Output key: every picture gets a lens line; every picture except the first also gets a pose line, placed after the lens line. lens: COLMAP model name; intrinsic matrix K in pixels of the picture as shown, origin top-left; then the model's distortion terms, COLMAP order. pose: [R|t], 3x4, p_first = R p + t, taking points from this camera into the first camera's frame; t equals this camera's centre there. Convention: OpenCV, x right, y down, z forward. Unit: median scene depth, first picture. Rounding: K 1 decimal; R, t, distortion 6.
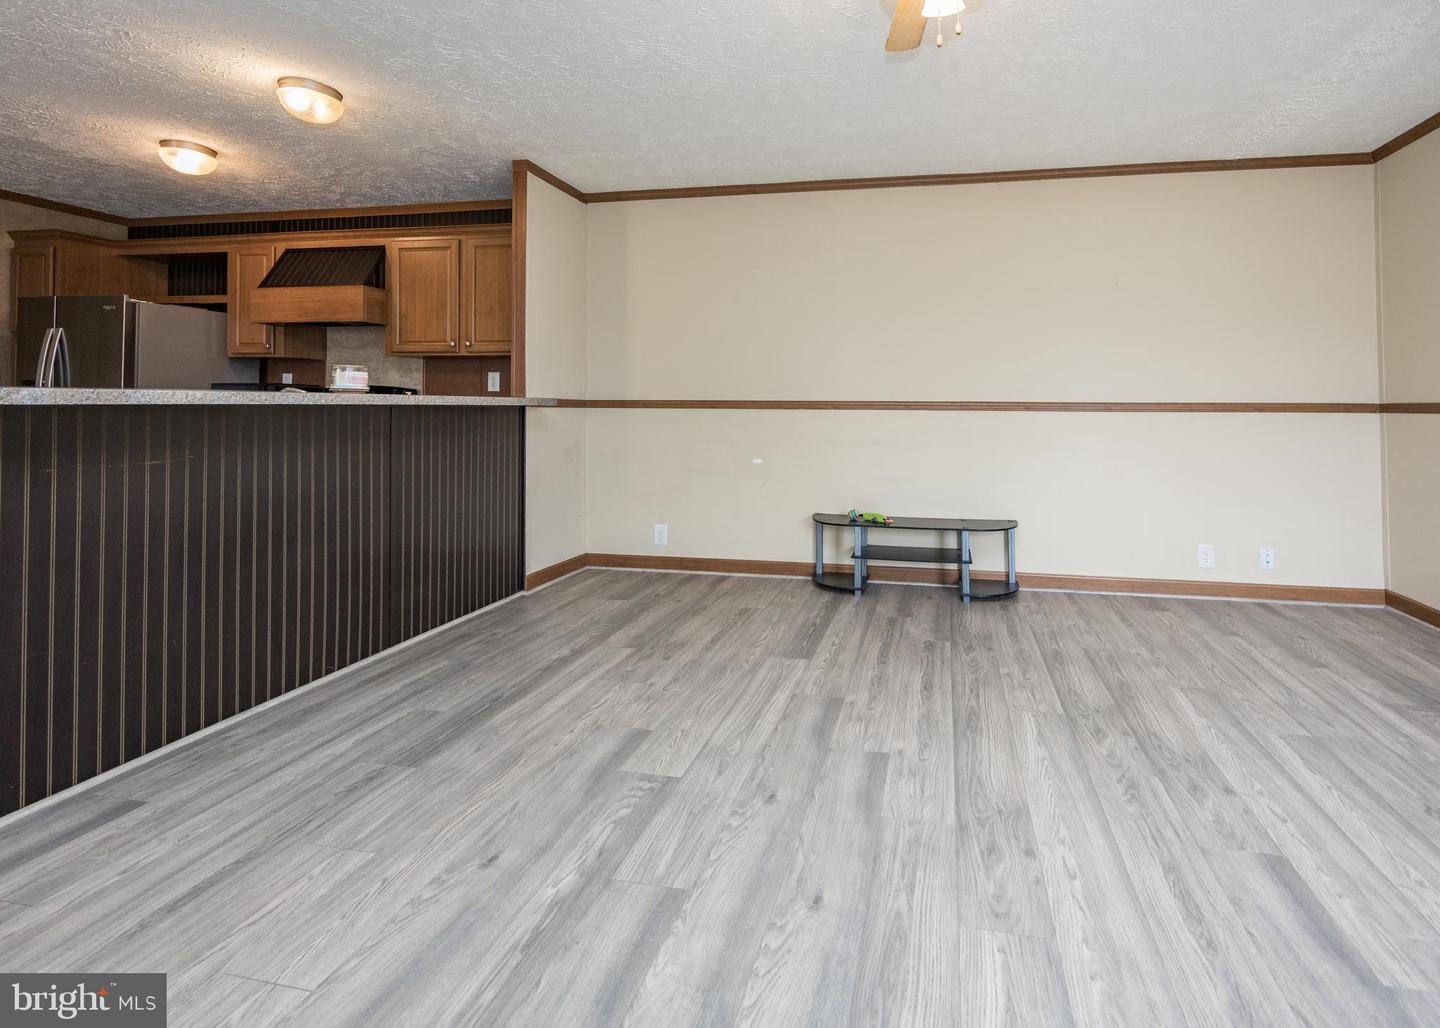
lens RADIAL K [[658.4, 0, 827.4], [0, 658.4, 394.9], [0, 0, 1]] dist [-0.002482, -0.000230]
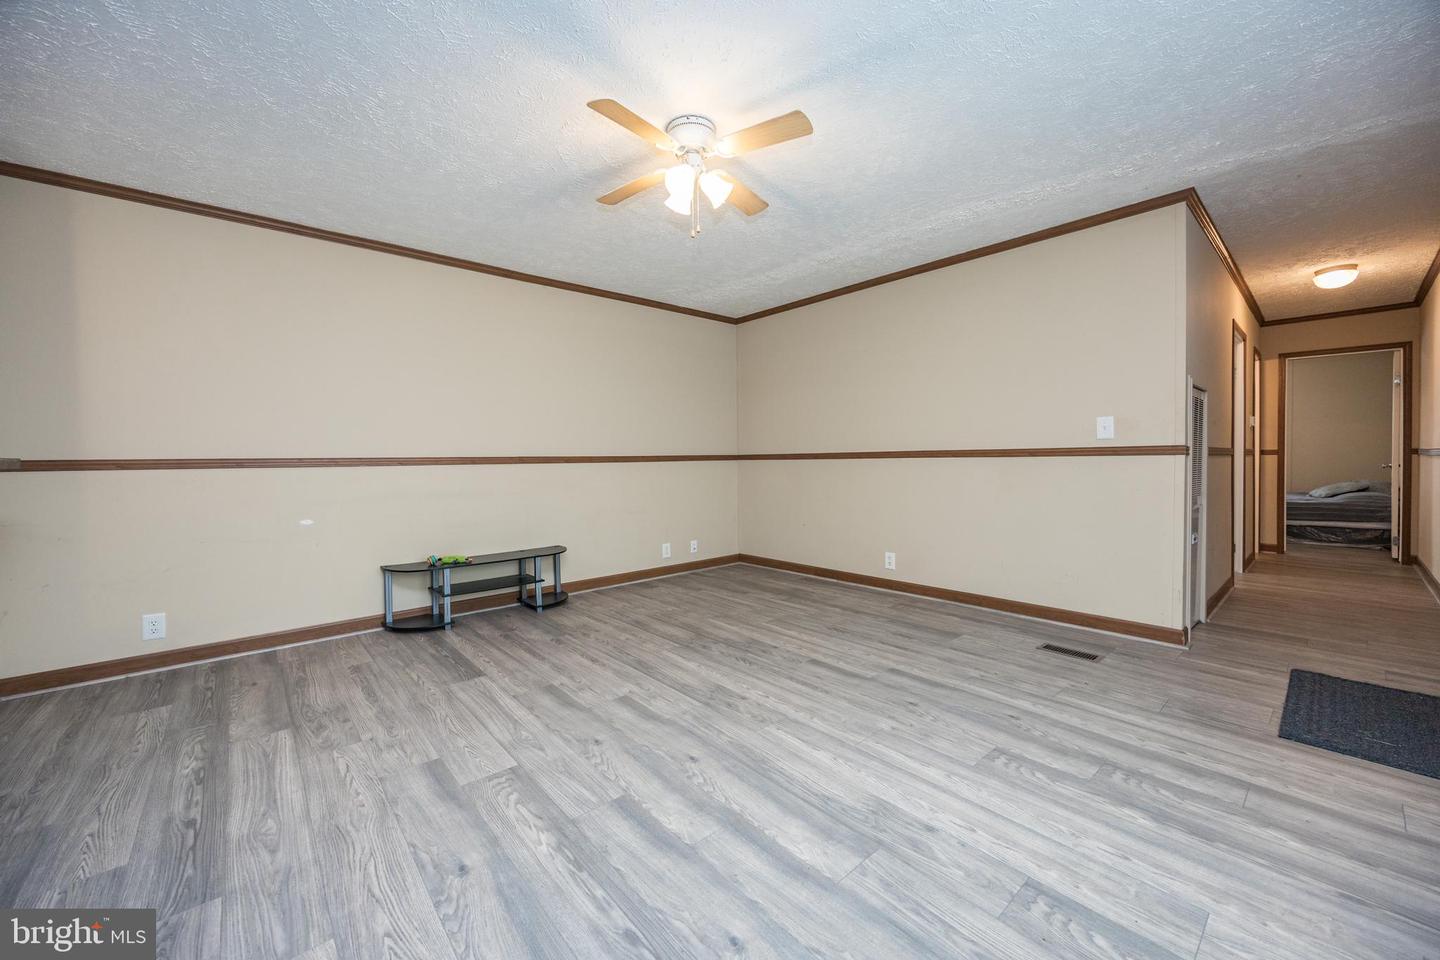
lens RADIAL K [[560.3, 0, 726.3], [0, 560.3, 454.4], [0, 0, 1]] dist [-0.008833, 0.000220]
pose [[0.617644, -0.007777, 0.786419, -0.658154], [0.001048, 0.999958, 0.009065, -0.011732], [-0.786457, -0.004775, 0.617627, 0.033523]]
